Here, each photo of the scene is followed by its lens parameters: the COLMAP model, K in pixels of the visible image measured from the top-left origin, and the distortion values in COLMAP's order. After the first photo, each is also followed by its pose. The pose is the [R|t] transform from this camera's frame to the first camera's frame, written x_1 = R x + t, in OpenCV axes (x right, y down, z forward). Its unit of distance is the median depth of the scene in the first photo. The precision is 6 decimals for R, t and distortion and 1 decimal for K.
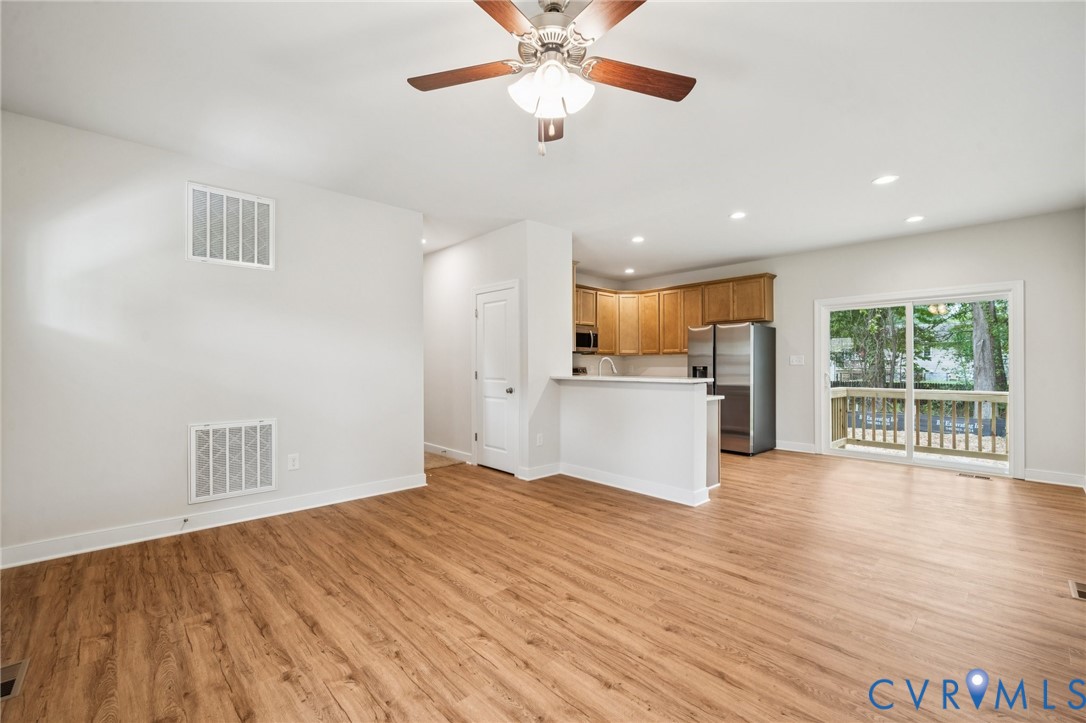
lens RADIAL K [[459.3, 0, 539.3], [0, 459.3, 362.7], [0, 0, 1]] dist [0.000518, 0.000089]
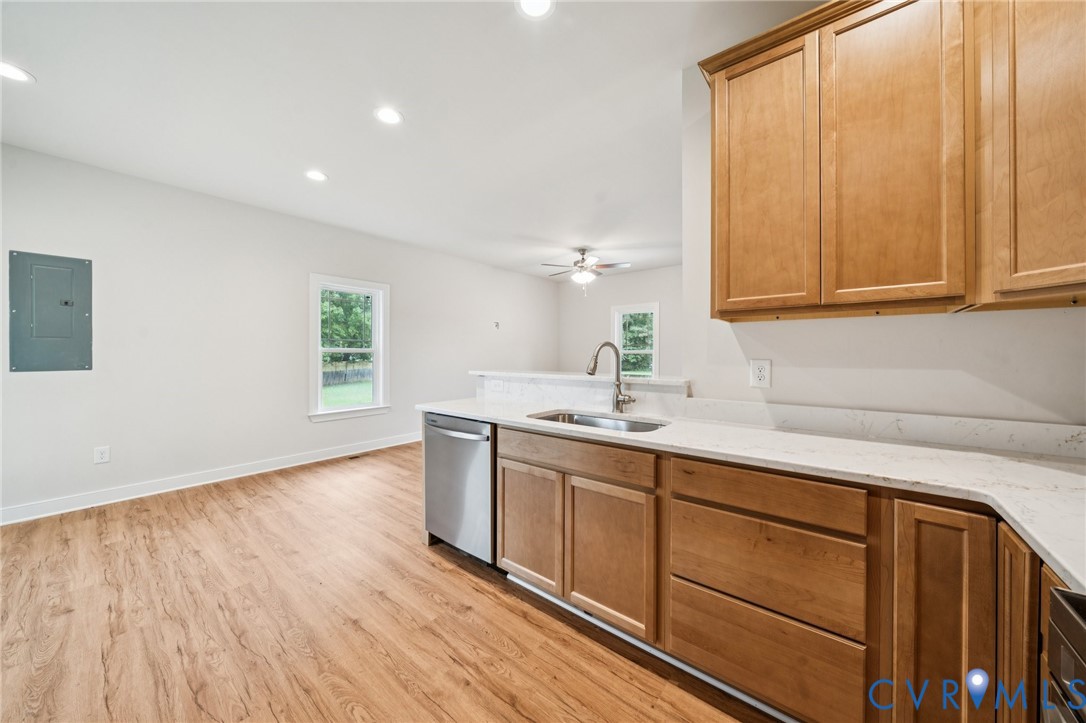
lens RADIAL K [[375.1, 0, 538.4], [0, 375.1, 352.7], [0, 0, 1]] dist [-0.004822, -0.000118]
pose [[-0.991905, 0.000396, -0.126980, 0.445540], [0.001202, 0.999980, -0.006267, 0.003539], [0.126975, -0.006369, -0.991885, 2.302247]]
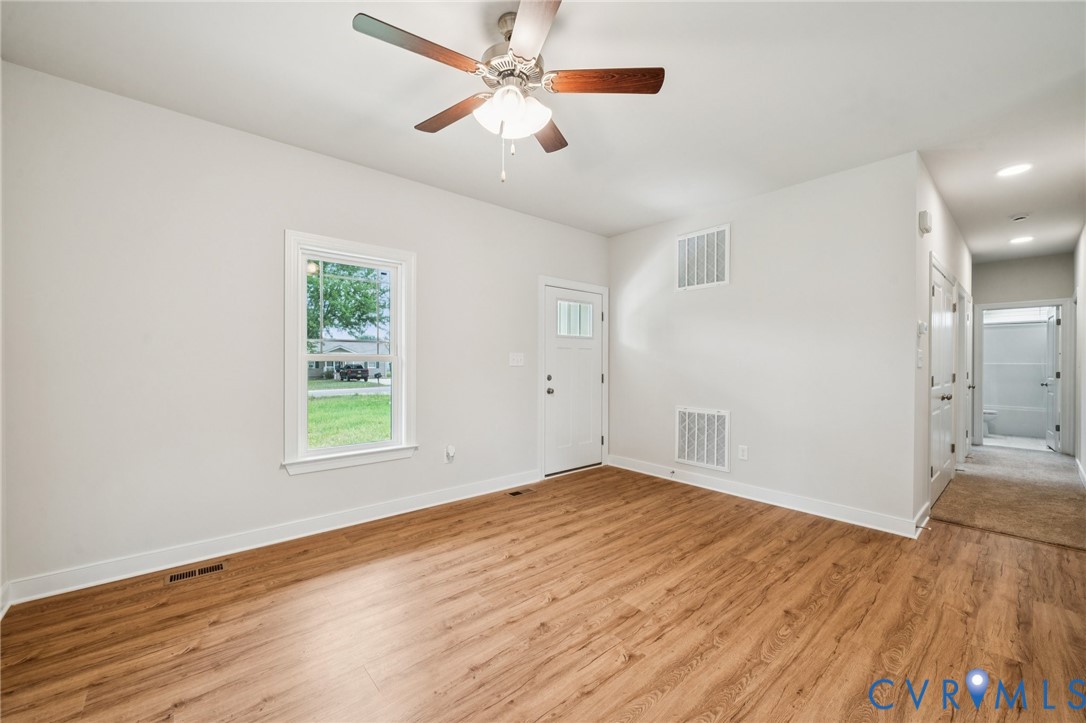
lens RADIAL K [[426.3, 0, 537.7], [0, 426.3, 365.6], [0, 0, 1]] dist [-0.001702, -0.000259]
pose [[-0.040562, 0.005545, -0.999162, 0.628086], [-0.001153, 0.999984, 0.005596, 0.000132], [0.999176, 0.001379, -0.040555, 0.666118]]
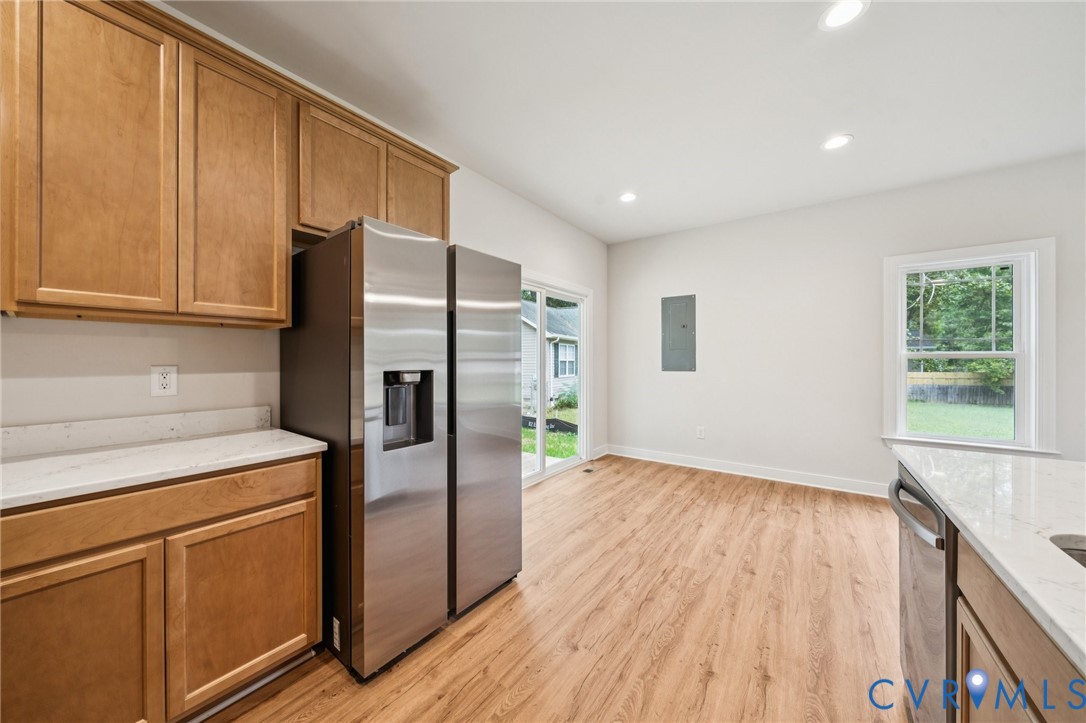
lens RADIAL K [[374.5, 0, 537.6], [0, 374.5, 359.7], [0, 0, 1]] dist [-0.002618, -0.000358]
pose [[-0.178763, 0.001770, 0.983891, 0.218452], [-0.002730, 0.999994, -0.002295, 0.002566], [-0.983888, -0.003097, -0.178757, 2.019086]]
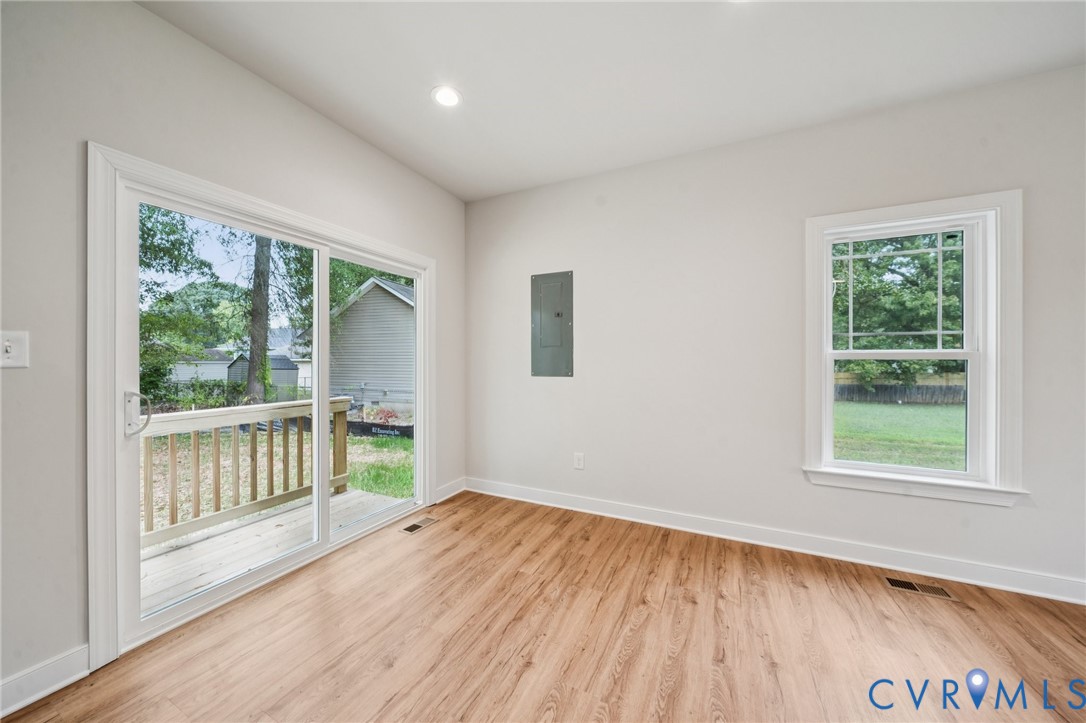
lens RADIAL K [[373.2, 0, 538.9], [0, 373.2, 361.8], [0, 0, 1]] dist [-0.005116, 0.000139]
pose [[-0.348542, -0.000545, 0.937293, 0.568009], [-0.003599, 0.999993, -0.000757, 0.001906], [-0.937286, -0.003637, -0.348541, 1.633628]]
